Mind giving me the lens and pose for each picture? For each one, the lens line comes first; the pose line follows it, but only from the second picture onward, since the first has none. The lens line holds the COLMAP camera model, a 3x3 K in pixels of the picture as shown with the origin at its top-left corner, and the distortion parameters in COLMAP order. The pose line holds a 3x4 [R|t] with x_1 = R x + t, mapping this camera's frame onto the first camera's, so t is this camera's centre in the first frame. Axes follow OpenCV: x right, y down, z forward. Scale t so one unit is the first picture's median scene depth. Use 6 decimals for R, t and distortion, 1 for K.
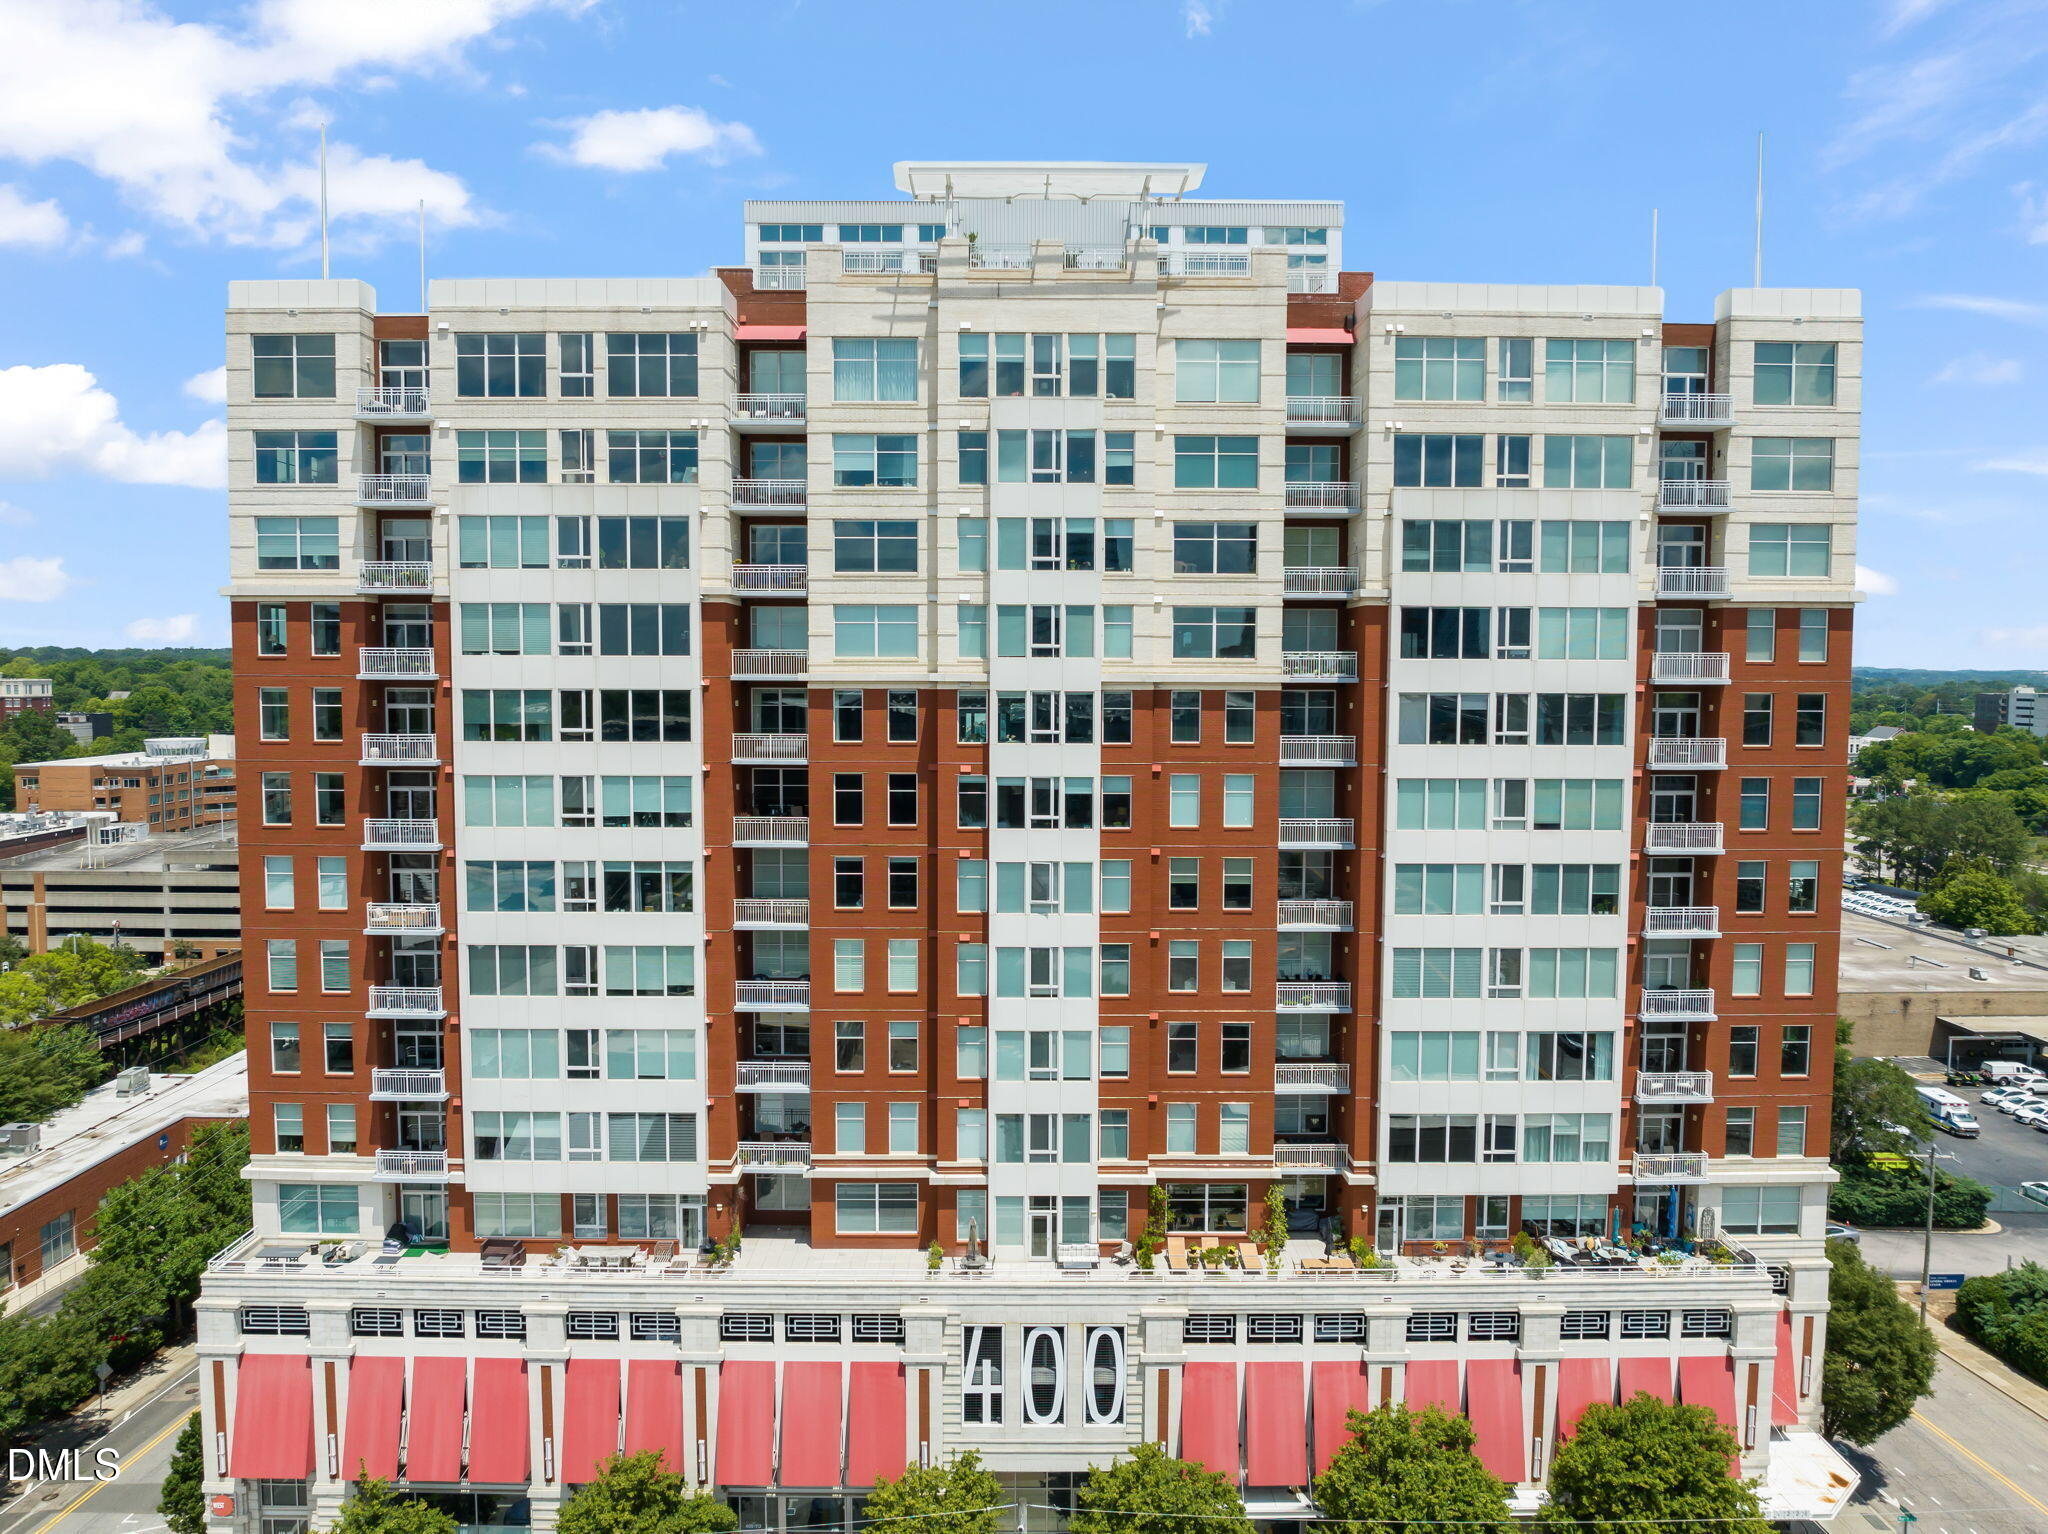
lens RADIAL K [[1432.2, 0, 1024.0], [0, 1432.2, 767.0], [0, 0, 1]] dist [-0.037817, -0.002234]
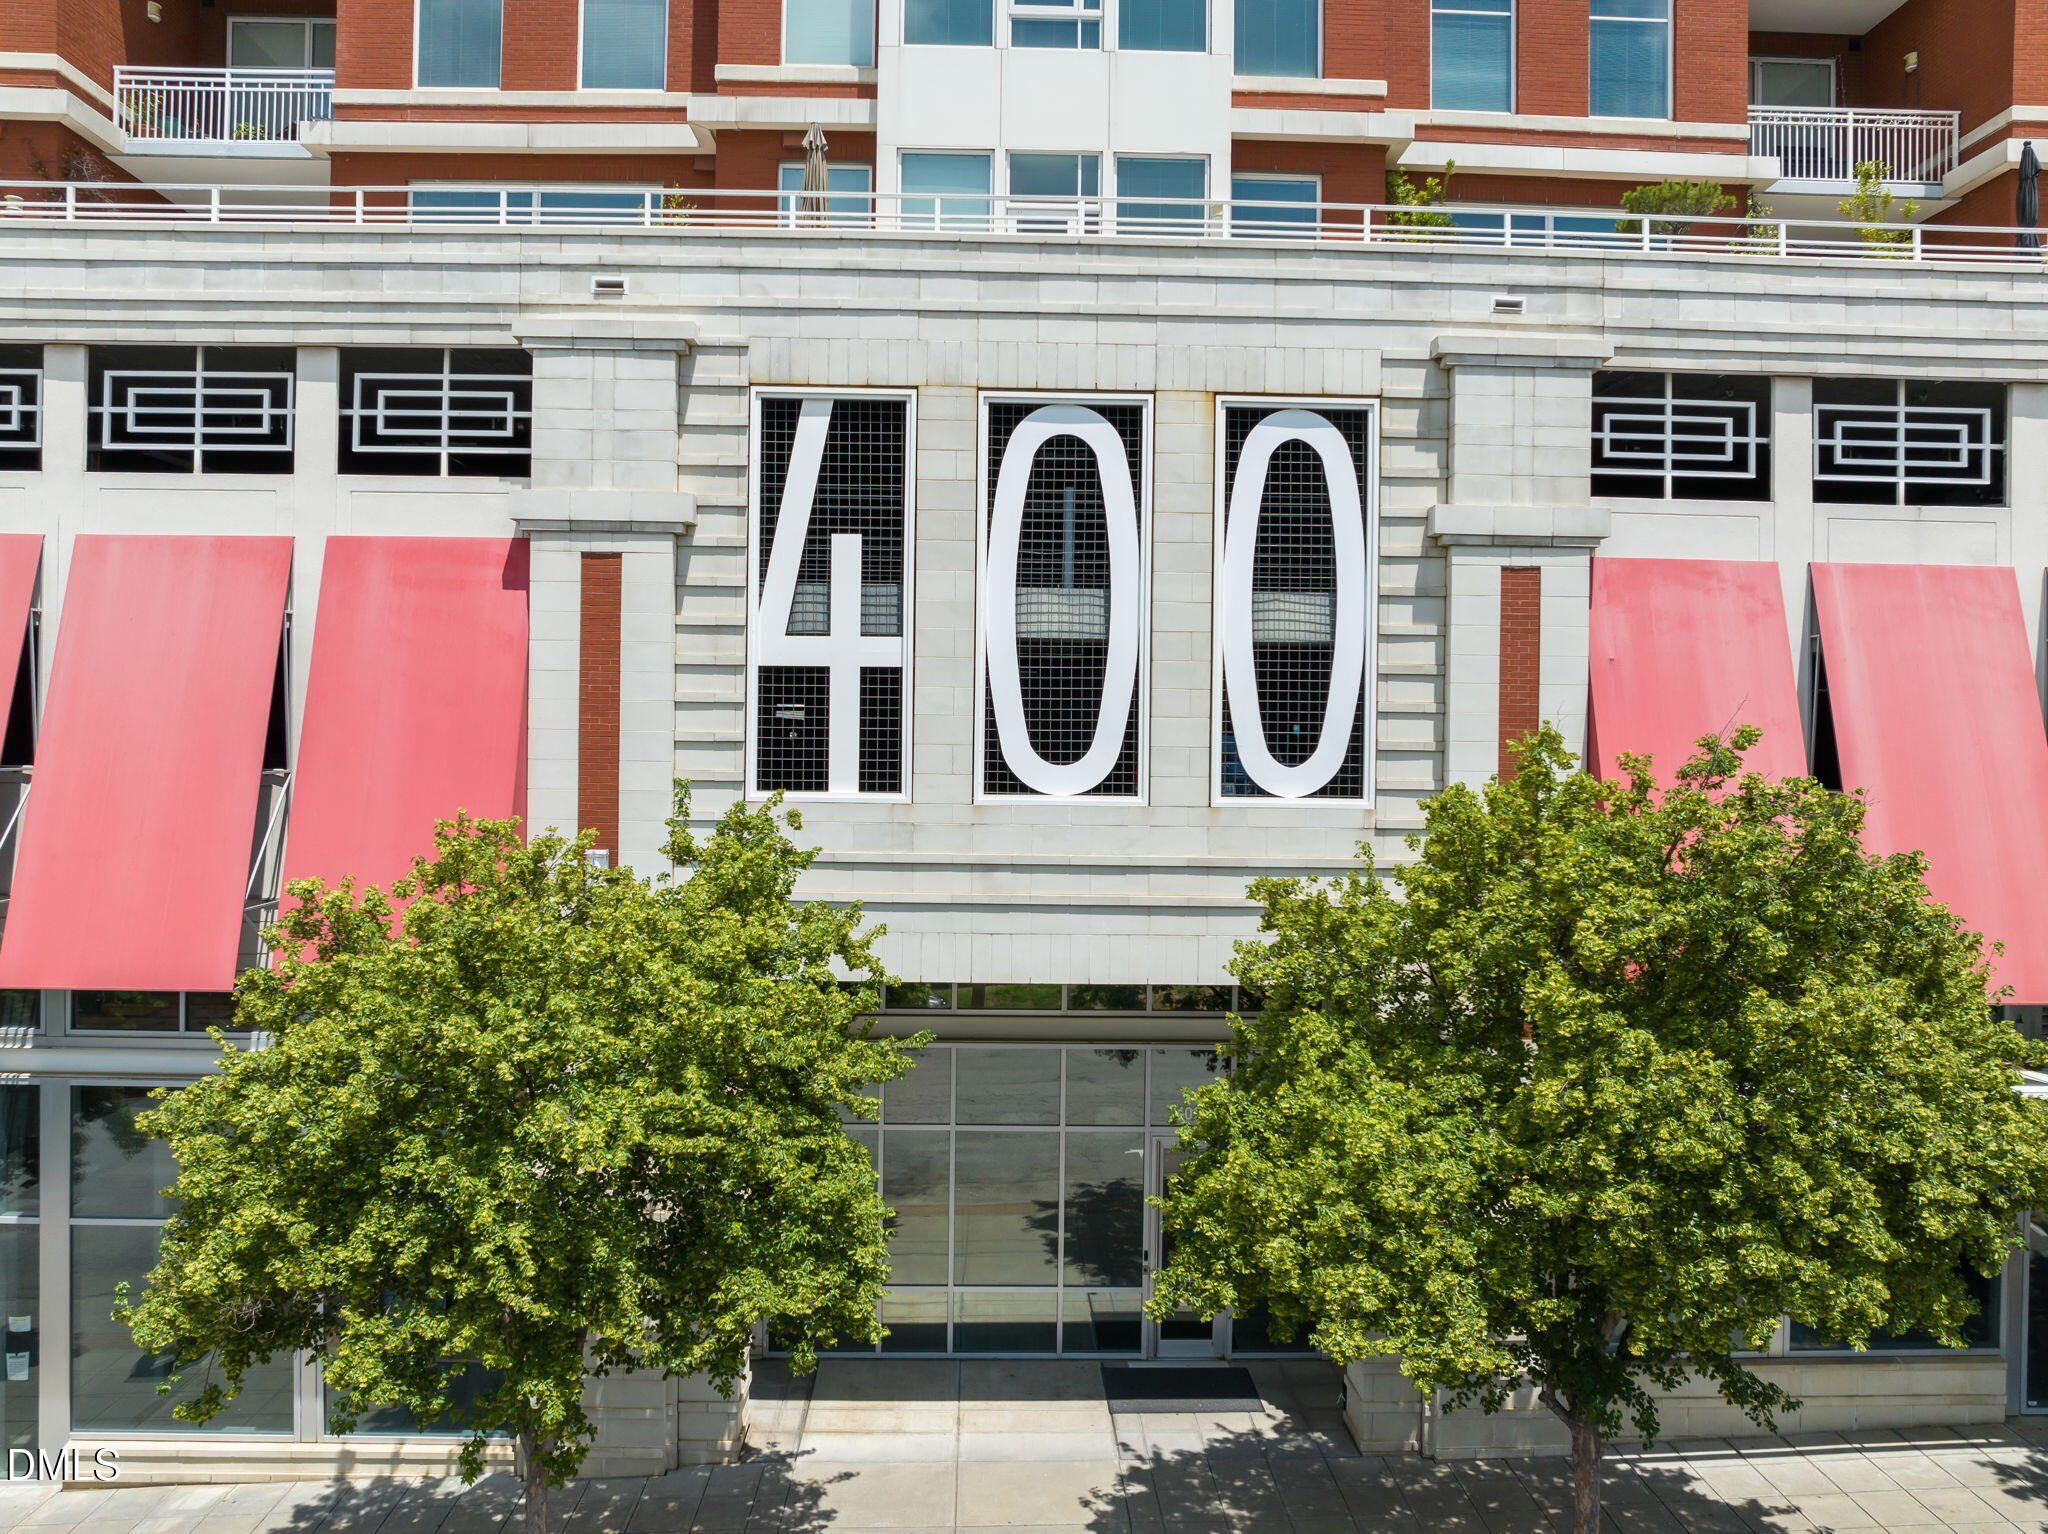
lens RADIAL K [[1432.2, 0, 1024.0], [0, 1432.2, 767.0], [0, 0, 1]] dist [-0.037817, -0.002234]
pose [[0.999592, 0.010152, 0.026705, -0.000192], [-0.008182, 0.997307, -0.072886, 0.477857], [-0.027373, 0.072638, 0.996983, 0.738797]]
